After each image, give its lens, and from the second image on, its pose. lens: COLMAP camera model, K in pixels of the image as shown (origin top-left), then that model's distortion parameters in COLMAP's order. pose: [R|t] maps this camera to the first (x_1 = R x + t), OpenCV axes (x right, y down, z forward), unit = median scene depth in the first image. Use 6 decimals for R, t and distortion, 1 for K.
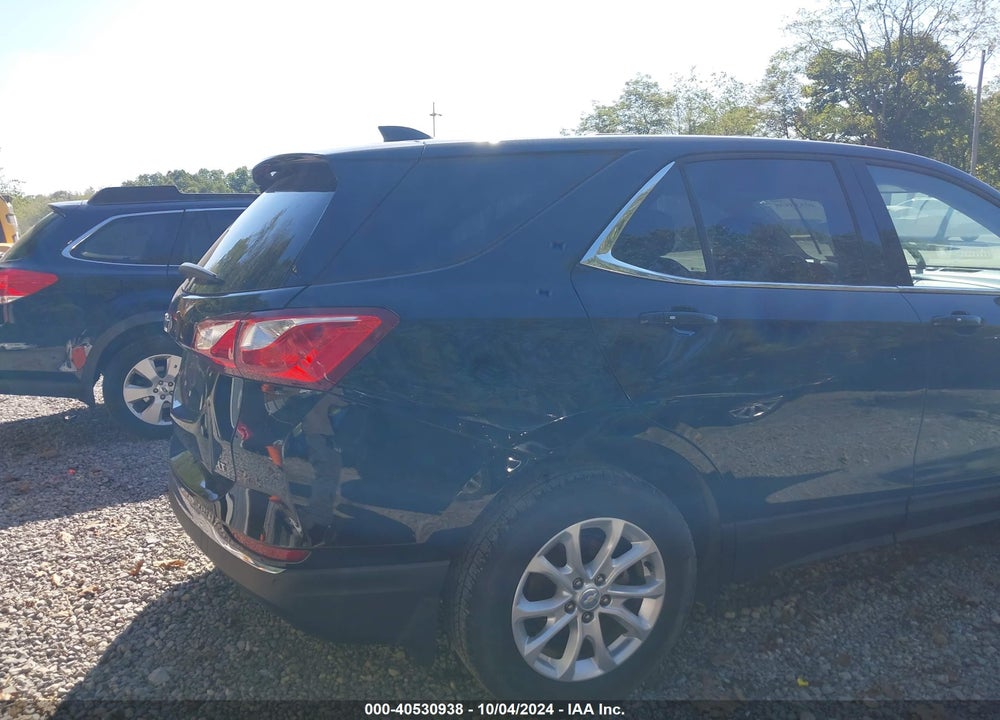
lens RADIAL K [[814.6, 0, 496.9], [0, 814.6, 377.6], [0, 0, 1]] dist [0.018765, -0.028279]
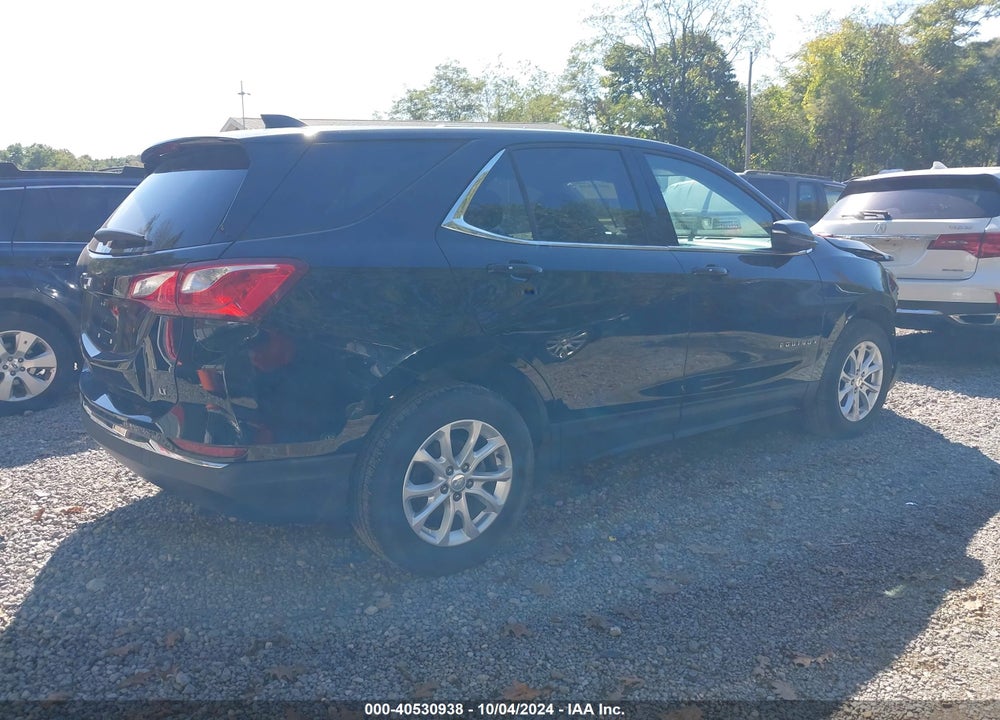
lens RADIAL K [[814.6, 0, 515.9], [0, 814.6, 400.5], [0, 0, 1]] dist [0.018765, -0.028279]
pose [[0.970059, -0.053789, 0.236840, -0.084053], [0.043167, 0.997825, 0.049809, 0.063158], [-0.239004, -0.038094, 0.970271, -0.248555]]
